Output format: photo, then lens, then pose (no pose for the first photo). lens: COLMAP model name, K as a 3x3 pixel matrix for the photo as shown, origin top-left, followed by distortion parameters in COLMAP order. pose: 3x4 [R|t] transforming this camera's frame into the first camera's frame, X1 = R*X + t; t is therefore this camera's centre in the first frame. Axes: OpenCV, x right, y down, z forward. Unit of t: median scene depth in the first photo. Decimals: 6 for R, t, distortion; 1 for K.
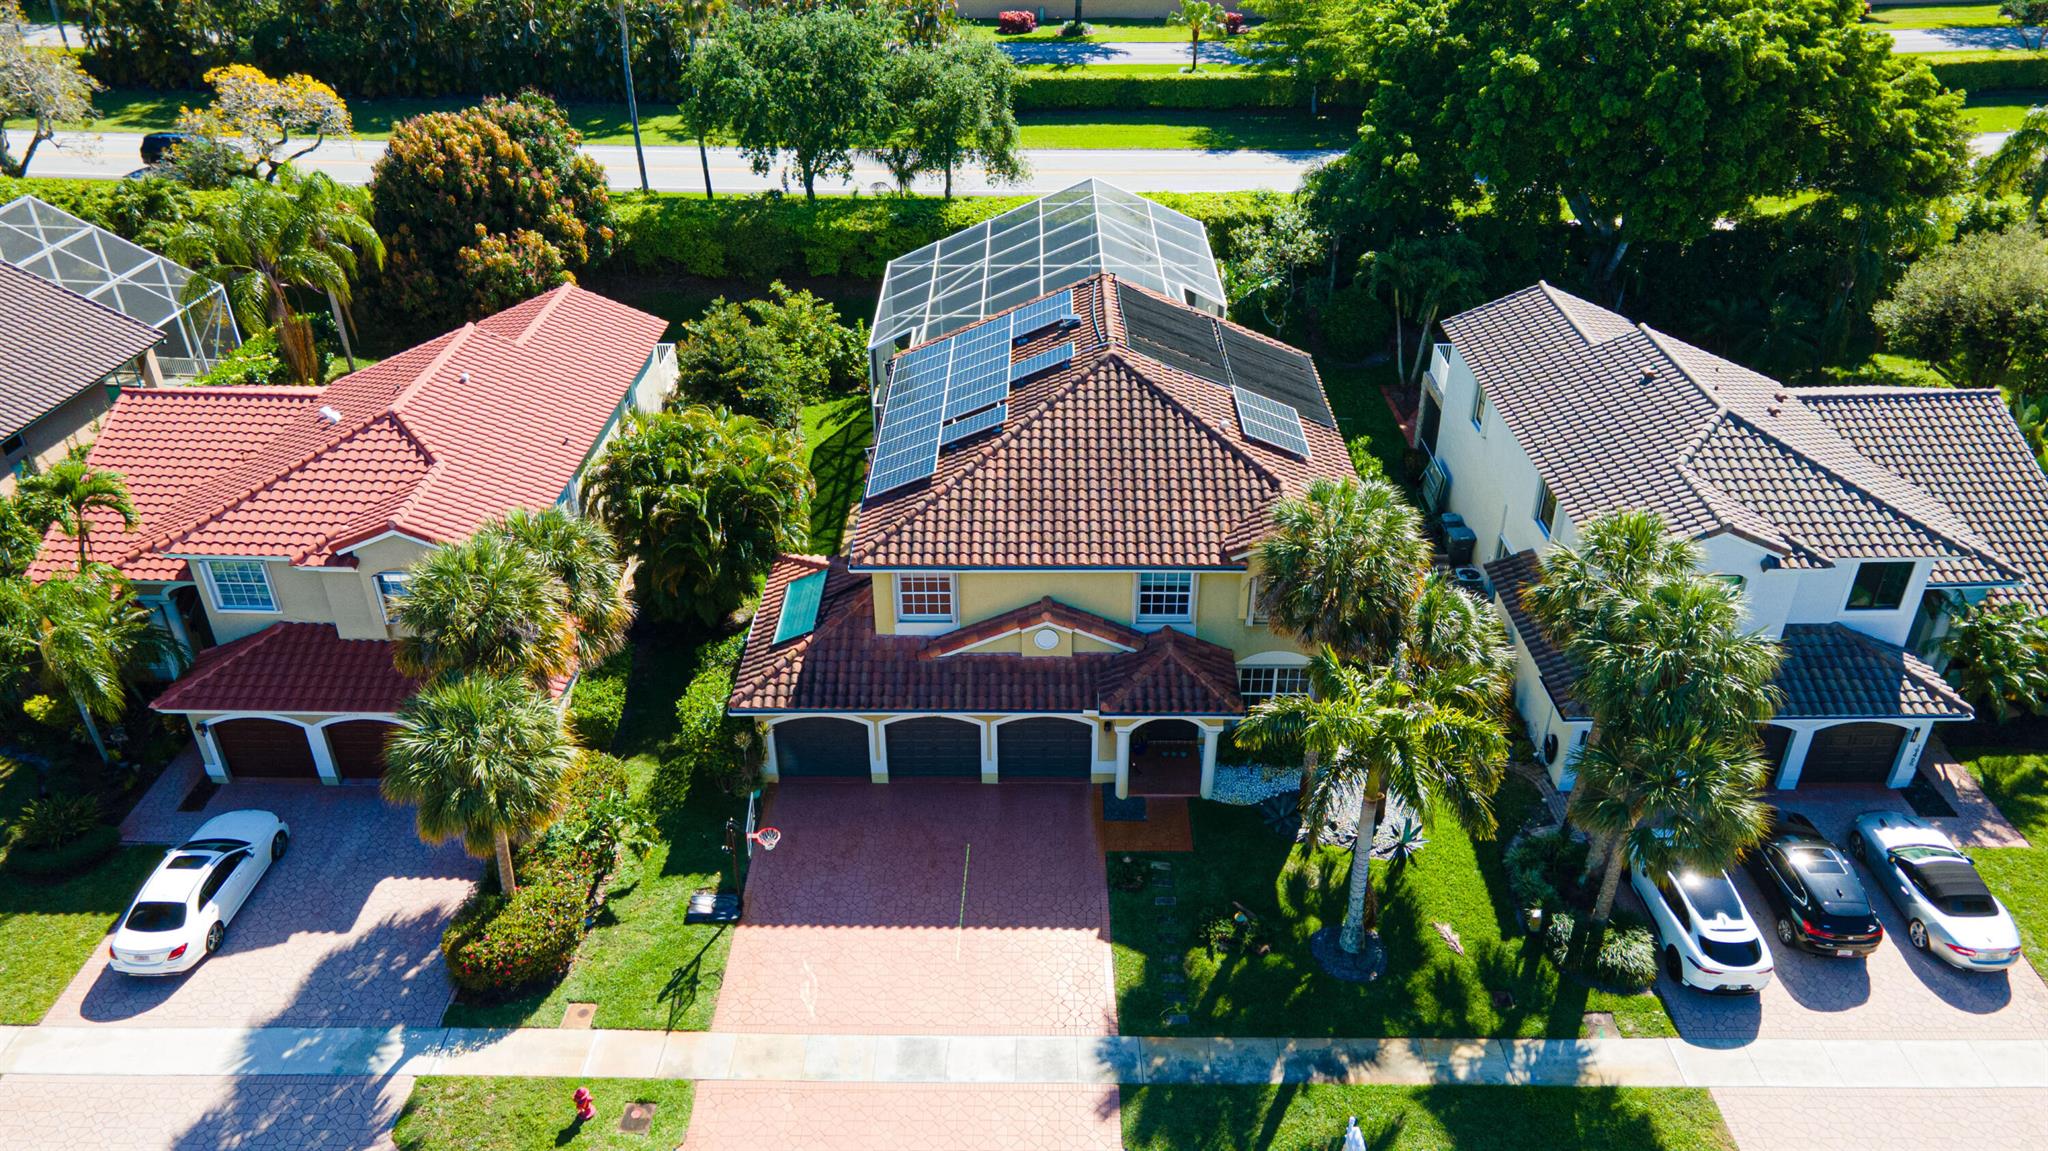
lens RADIAL K [[1454.3, 0, 1024.9], [0, 1454.3, 579.3], [0, 0, 1]] dist [0.042783, 0.002221]
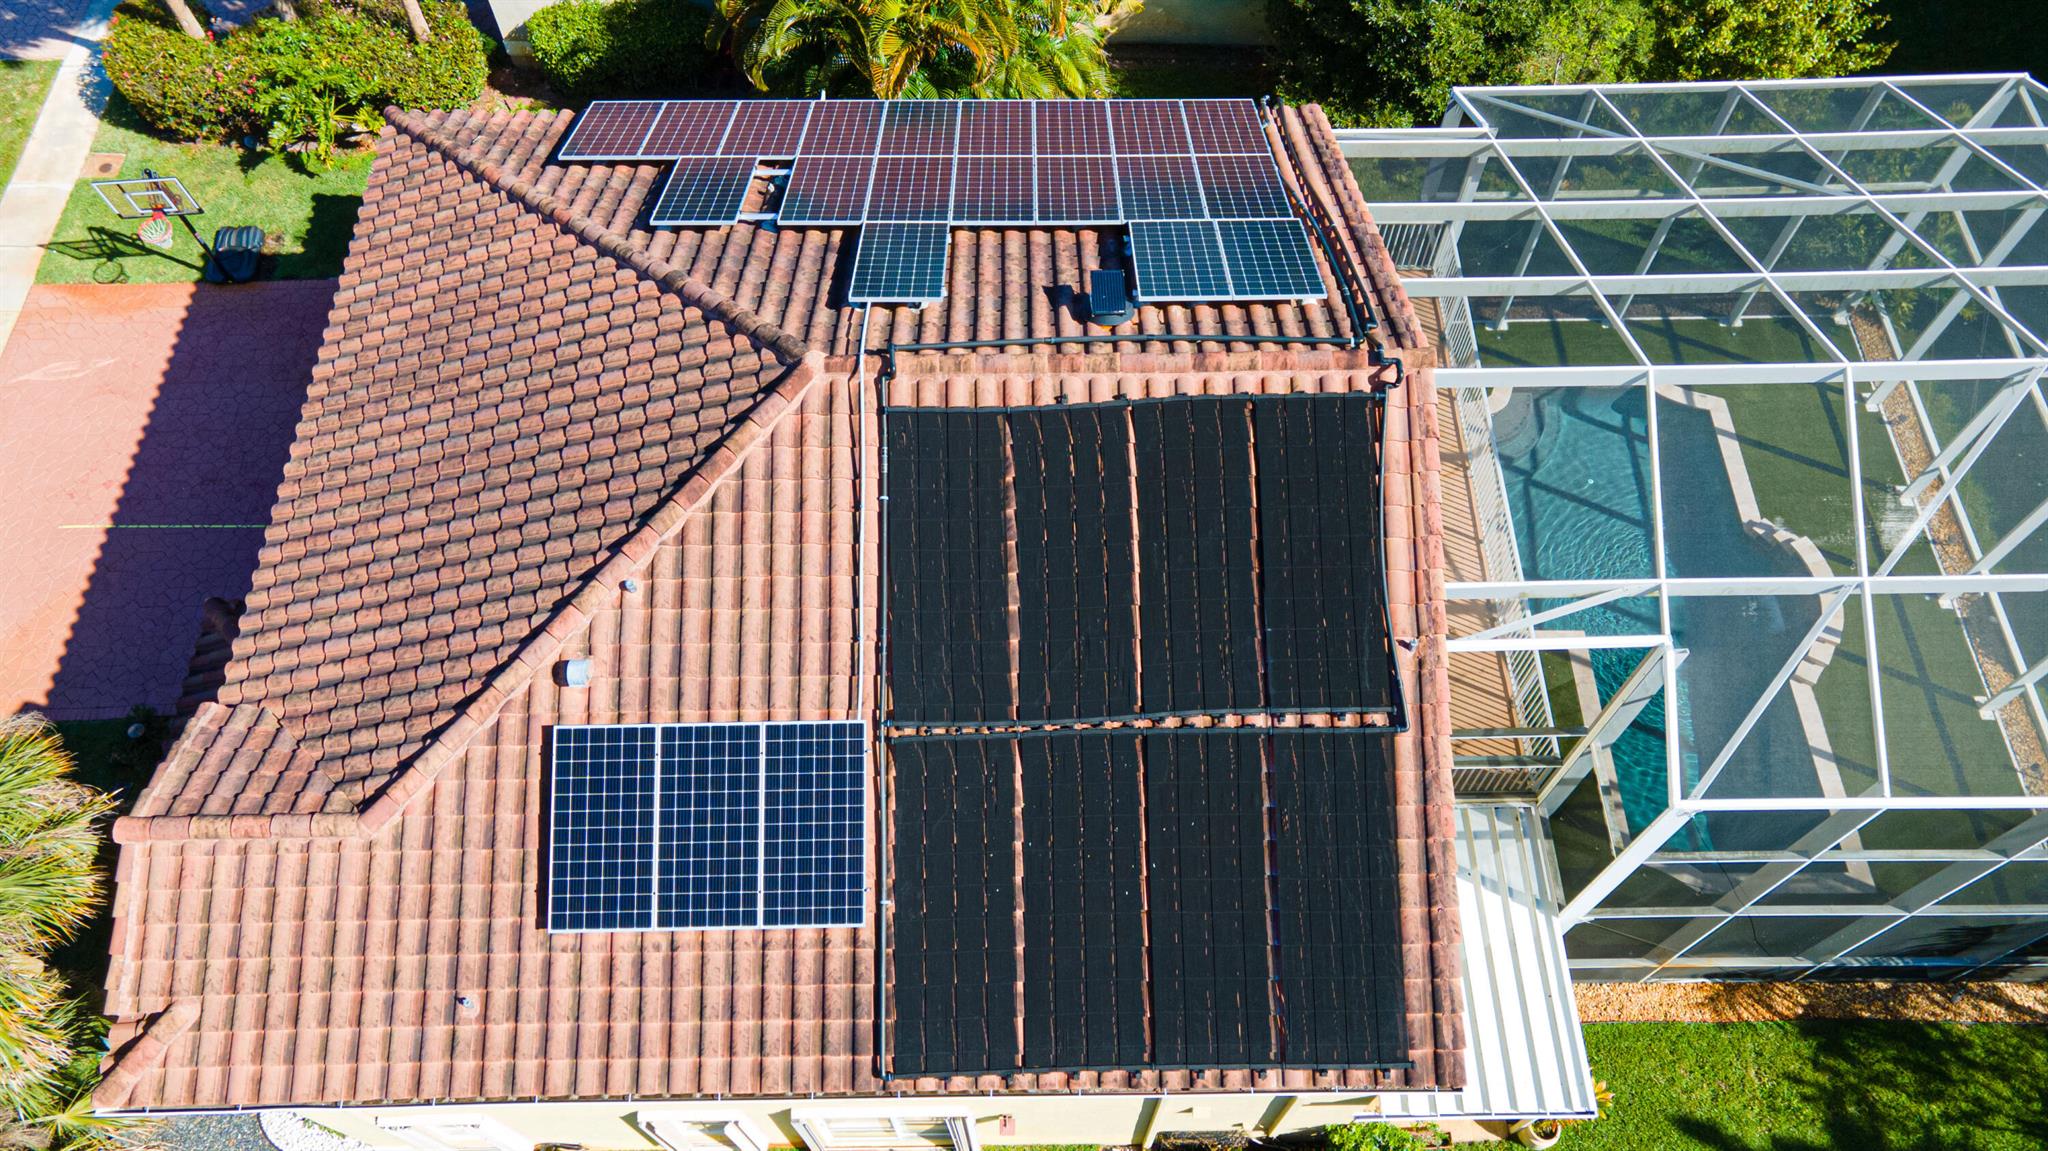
lens RADIAL K [[1454.3, 0, 1039.3], [0, 1454.3, 595.9], [0, 0, 1]] dist [0.042783, 0.002221]
pose [[0.020040, 0.869134, -0.494171, 0.354328], [-0.541771, 0.424852, 0.725248, -0.517748], [0.840287, 0.253193, 0.479386, 1.057684]]
